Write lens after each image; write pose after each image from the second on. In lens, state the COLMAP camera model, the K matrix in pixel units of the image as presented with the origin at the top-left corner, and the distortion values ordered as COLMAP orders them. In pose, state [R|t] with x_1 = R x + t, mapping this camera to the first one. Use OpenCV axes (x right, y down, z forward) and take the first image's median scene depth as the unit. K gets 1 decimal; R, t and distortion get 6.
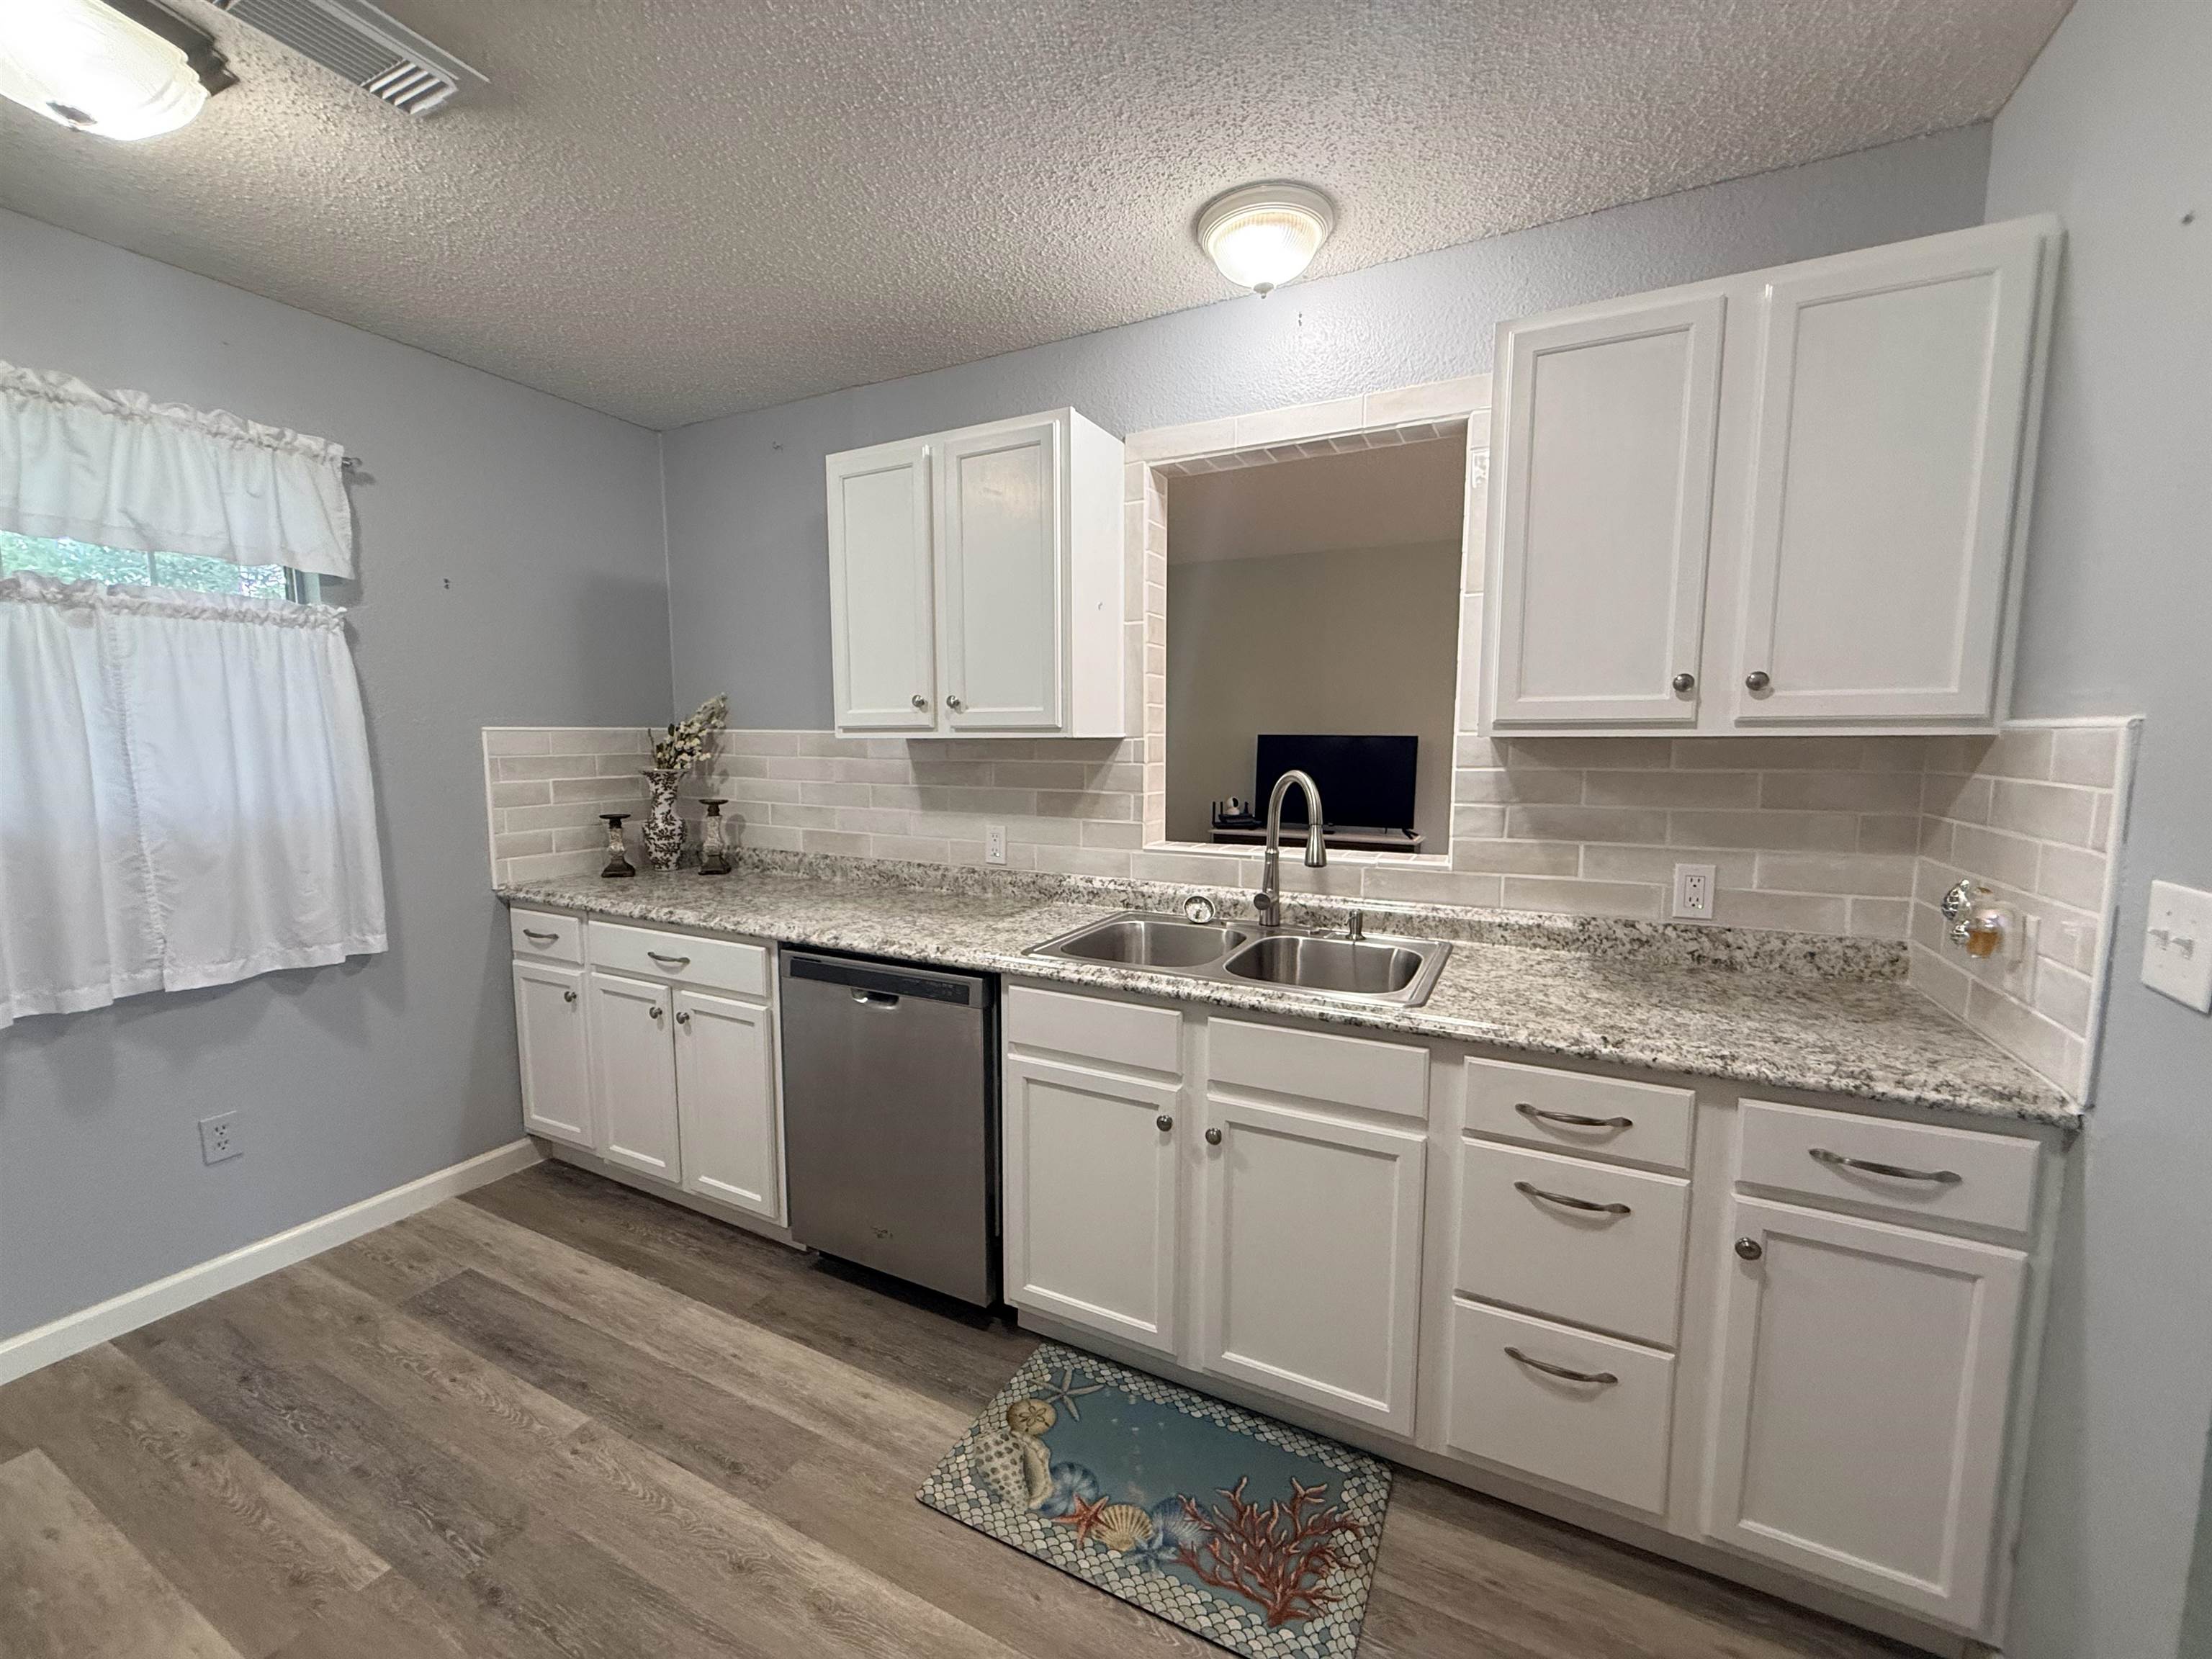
lens RADIAL K [[886.0, 0, 1099.4], [0, 886.0, 833.2], [0, 0, 1]] dist [0.001062, -0.000067]
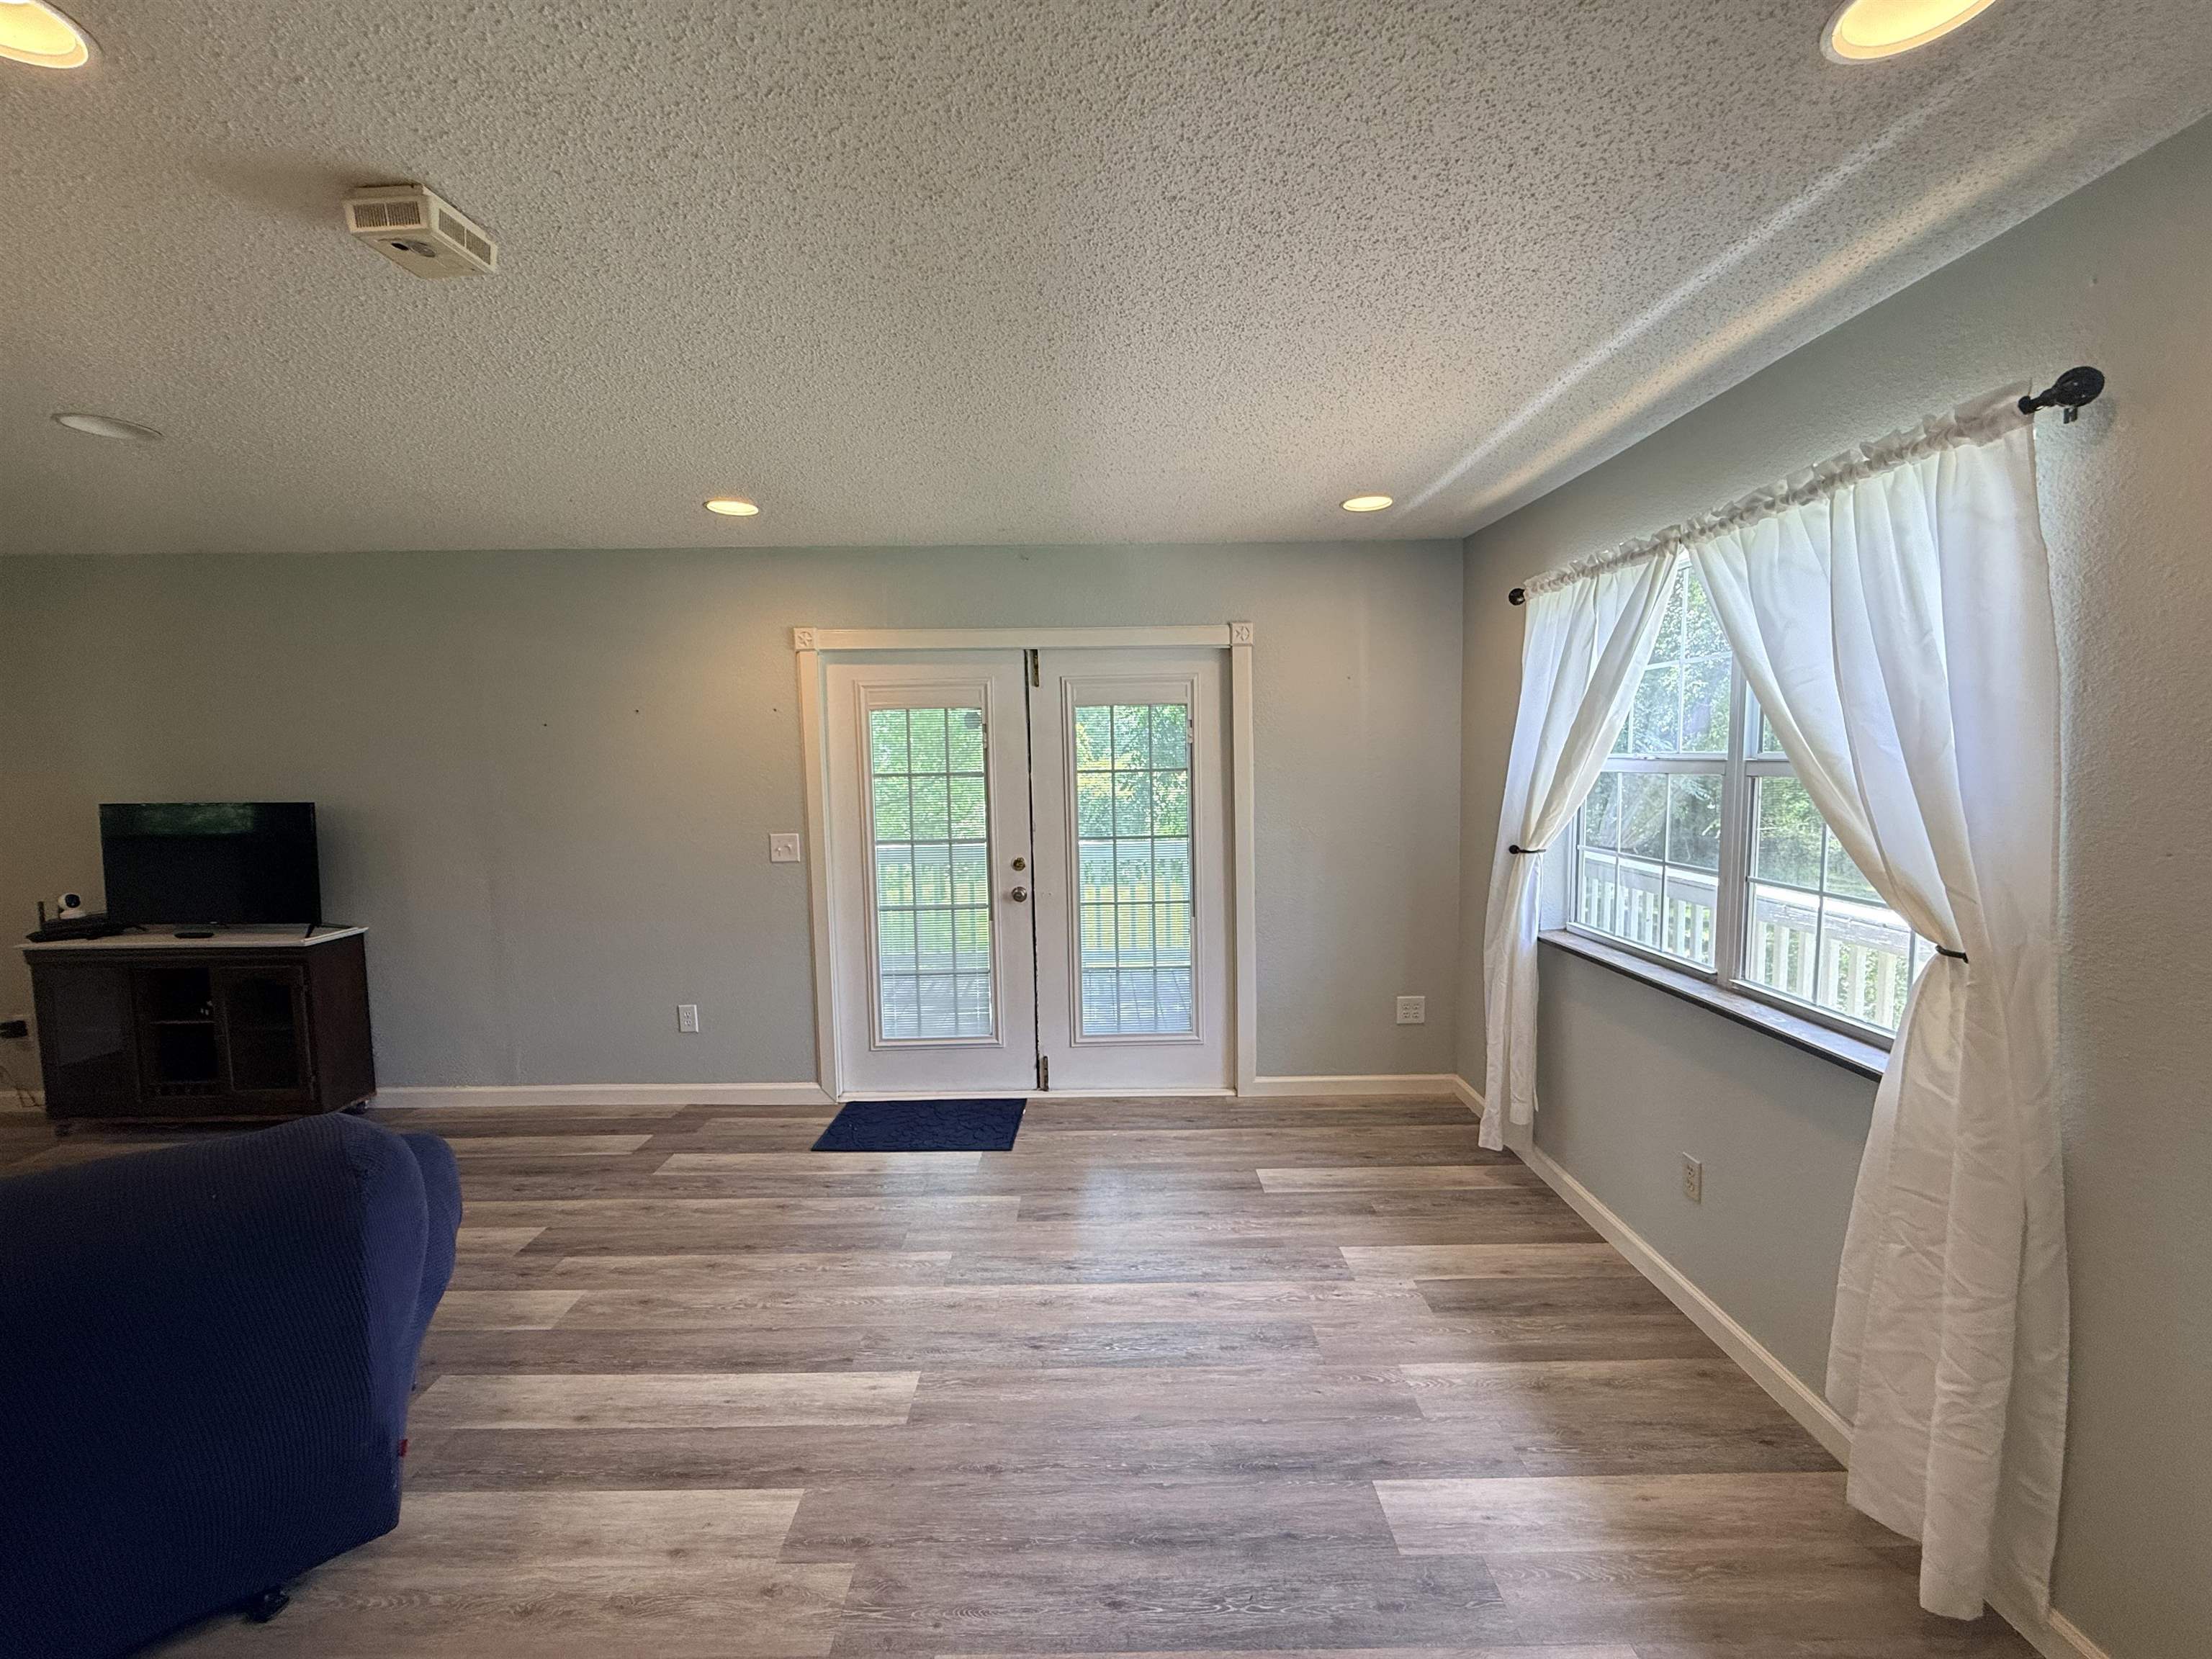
lens RADIAL K [[886.0, 0, 1099.4], [0, 886.0, 833.2], [0, 0, 1]] dist [0.001062, -0.000067]
pose [[0.889523, -0.058063, 0.453186, 1.601138], [0.065753, 0.997835, -0.001218, -0.095675], [-0.452134, 0.030882, 0.891415, 0.017402]]
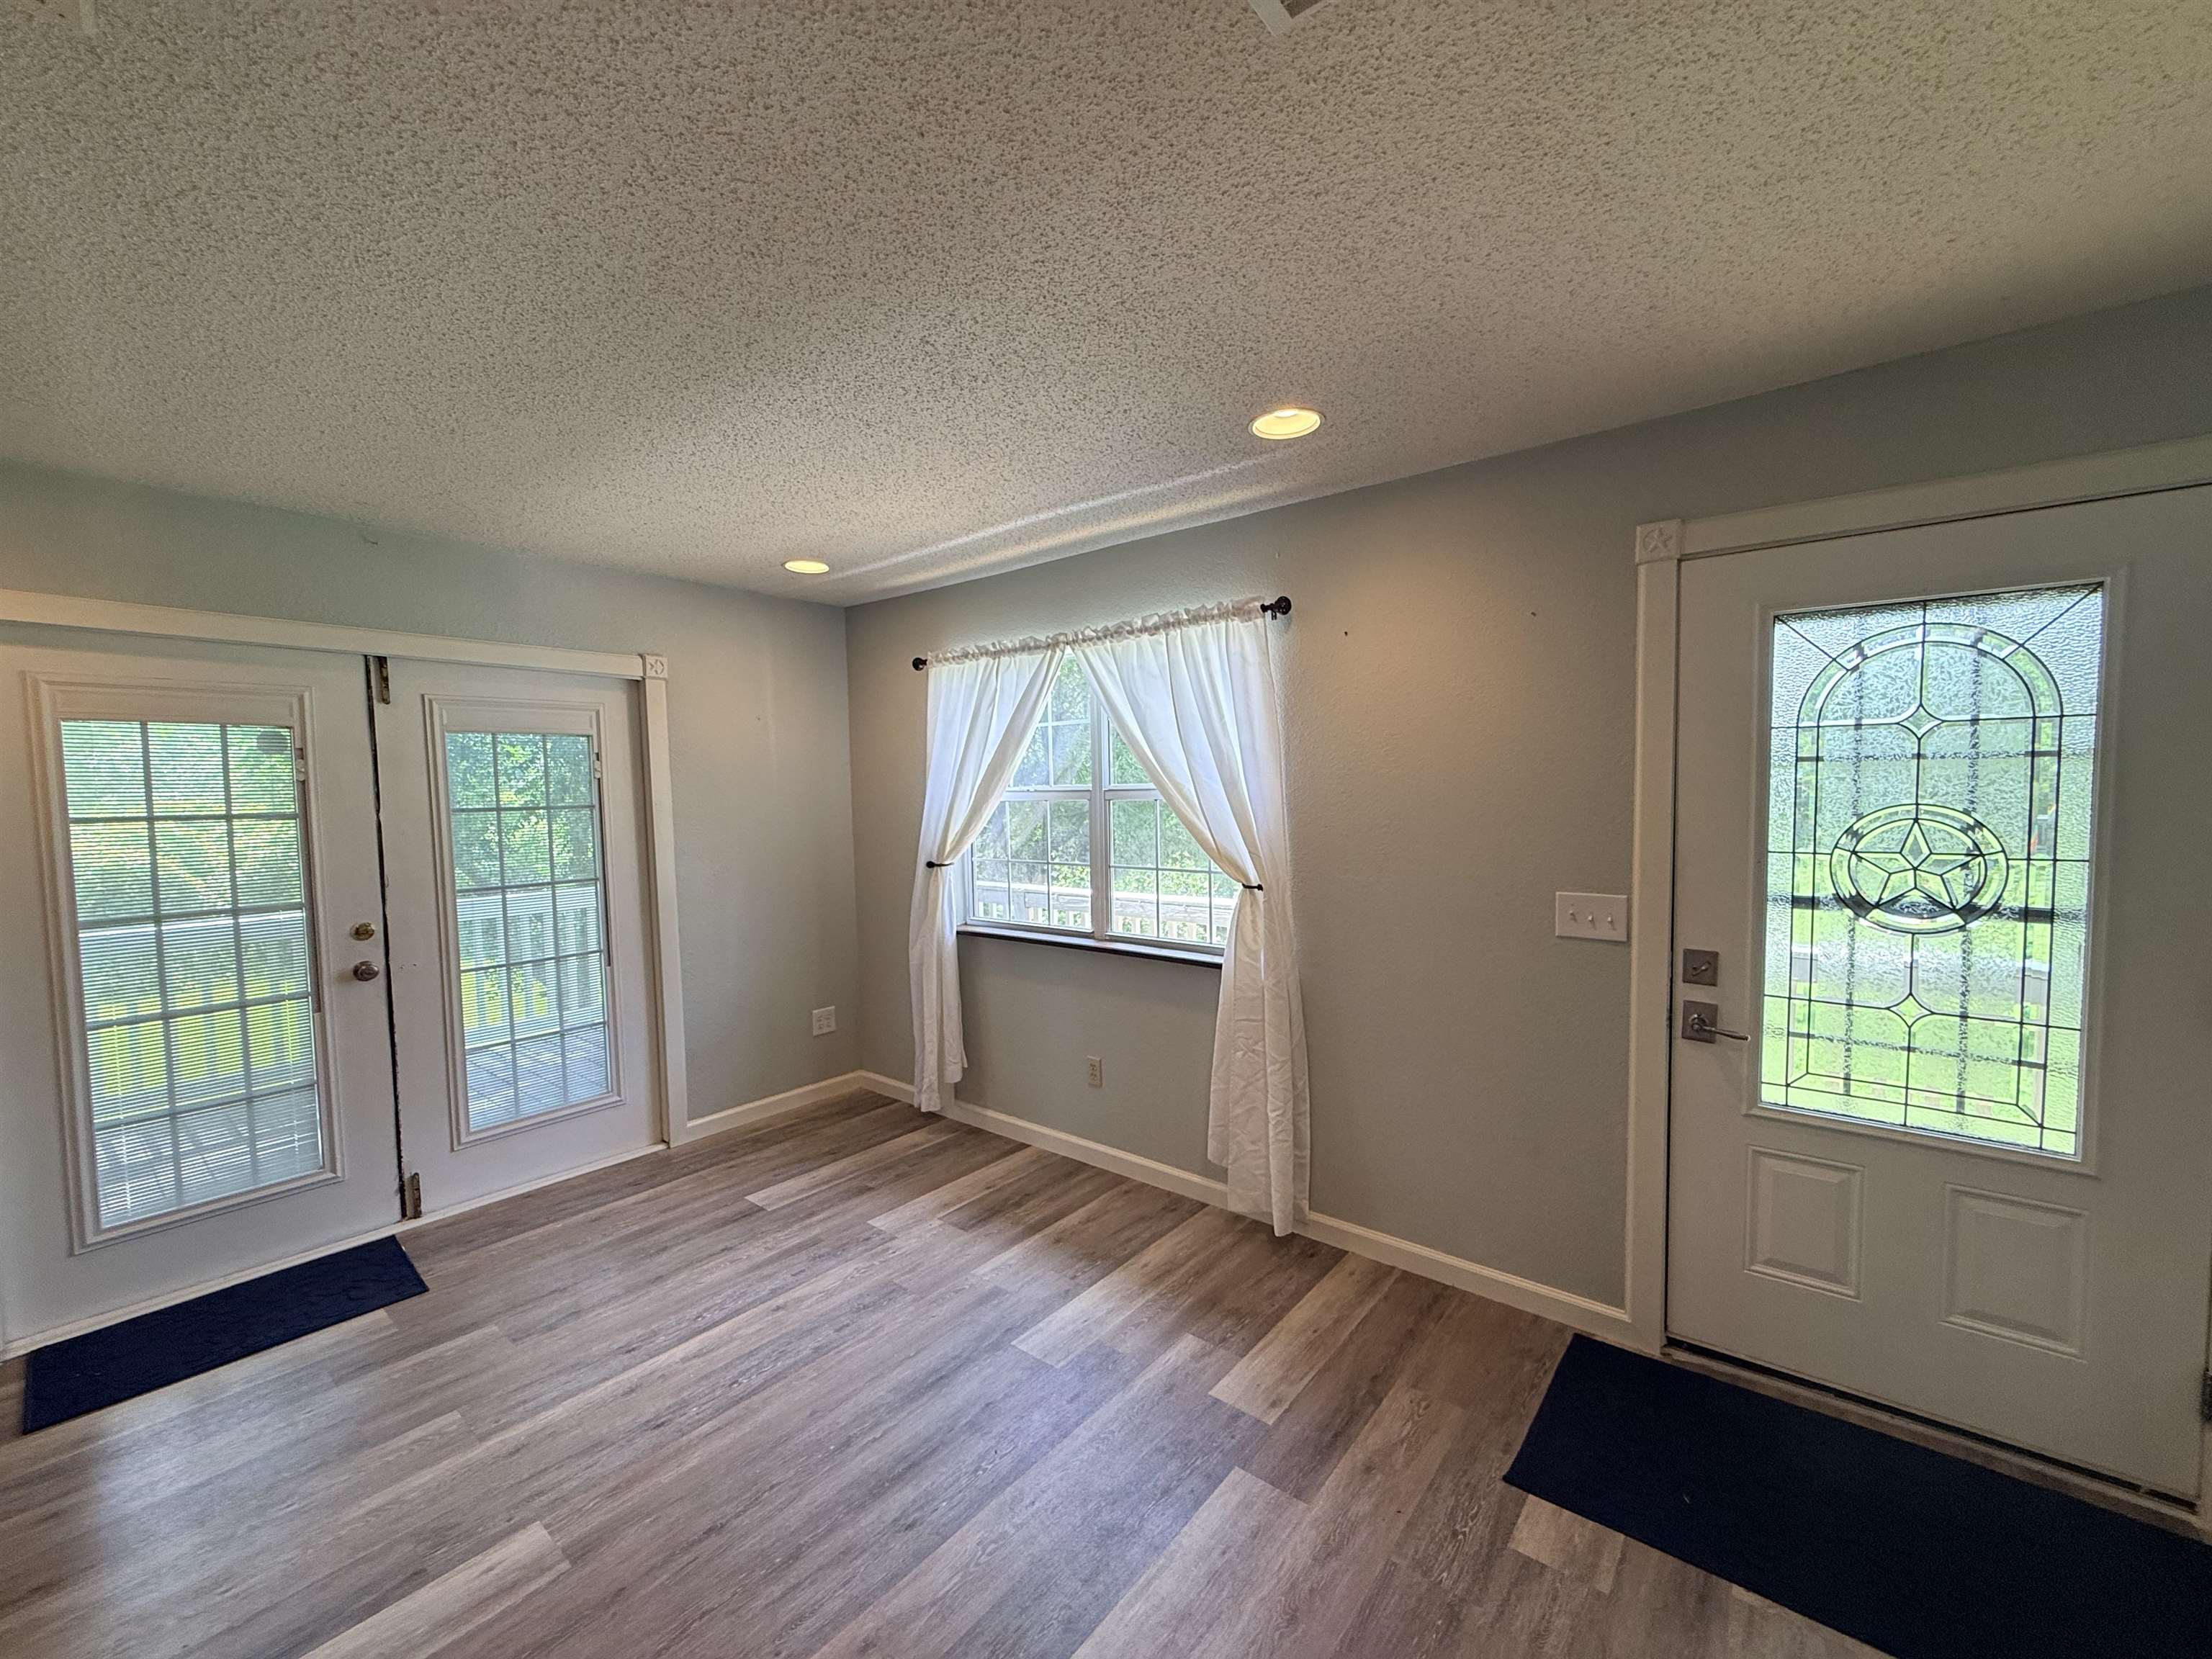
lens RADIAL K [[886.0, 0, 1099.4], [0, 886.0, 833.2], [0, 0, 1]] dist [0.001062, -0.000067]
pose [[0.214642, -0.055603, 0.975109, 1.093079], [0.118740, 0.992458, 0.030456, -0.105699], [-0.969448, 0.109247, 0.219626, 0.310142]]
